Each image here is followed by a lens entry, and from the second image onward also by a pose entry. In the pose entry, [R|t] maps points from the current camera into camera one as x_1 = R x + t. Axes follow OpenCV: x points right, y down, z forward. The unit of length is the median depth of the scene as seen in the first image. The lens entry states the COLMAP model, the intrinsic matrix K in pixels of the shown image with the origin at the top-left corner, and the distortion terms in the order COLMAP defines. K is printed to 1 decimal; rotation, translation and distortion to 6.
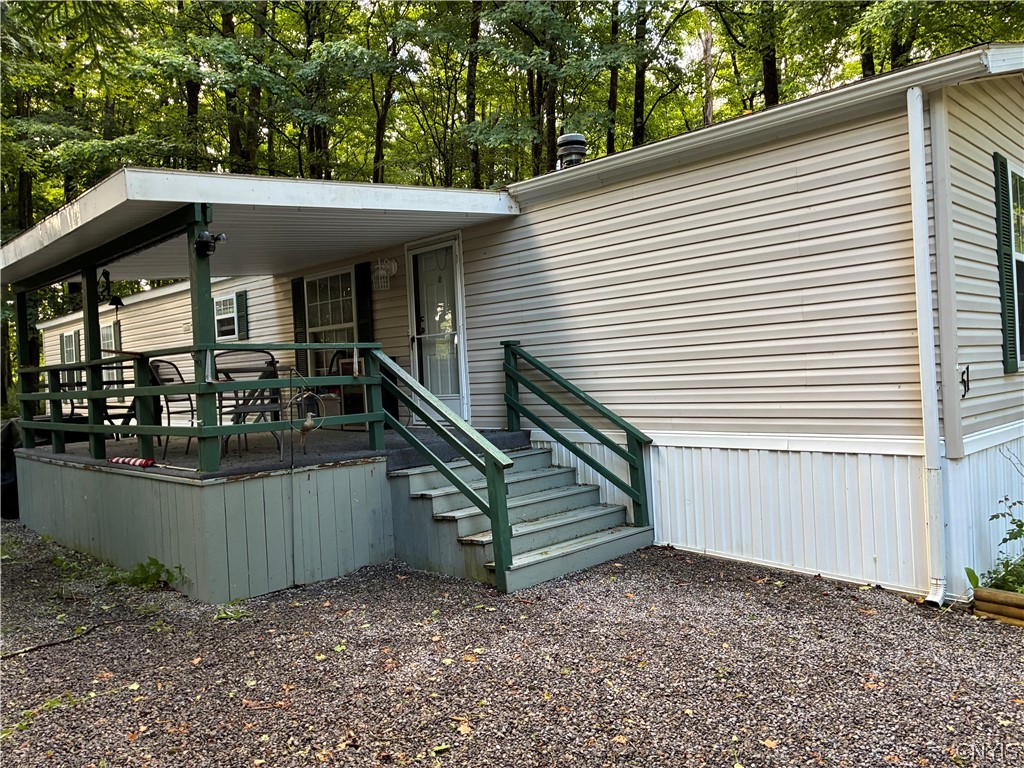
lens RADIAL K [[776.7, 0, 536.0], [0, 776.7, 388.7], [0, 0, 1]] dist [0.005214, -0.002008]
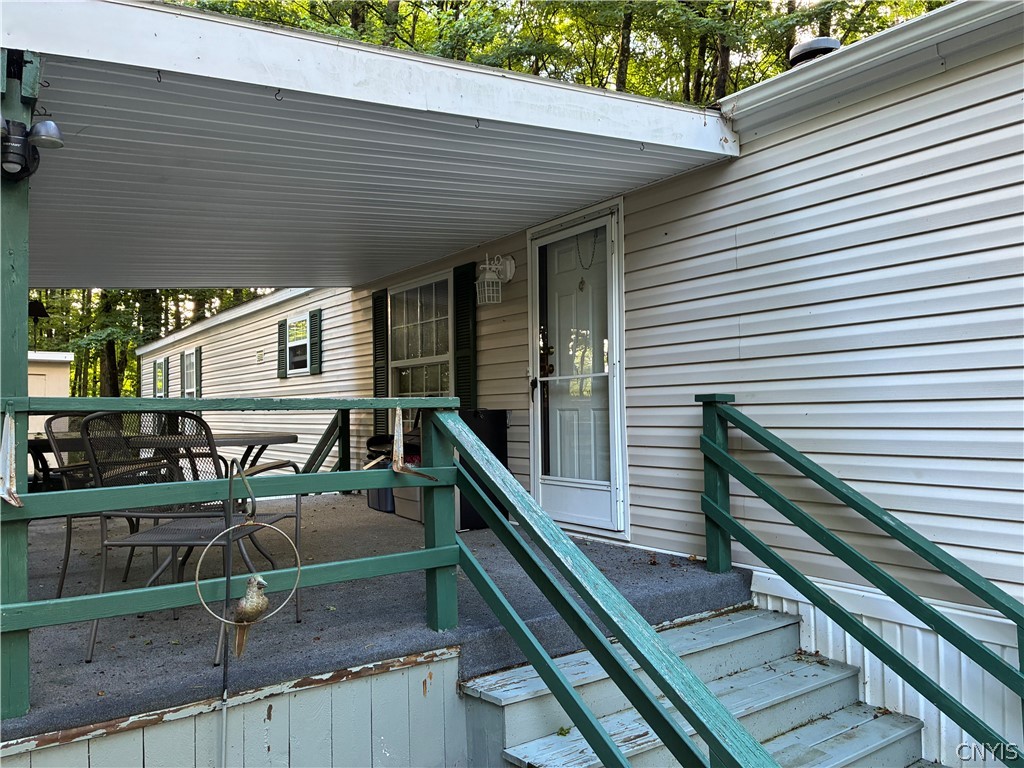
lens RADIAL K [[776.7, 0, 536.0], [0, 776.7, 388.7], [0, 0, 1]] dist [0.005214, -0.002008]
pose [[0.985859, 0.028995, -0.165052, -0.065251], [-0.036724, 0.998358, -0.043966, -0.037511], [0.163506, 0.049406, 0.985304, 0.462049]]
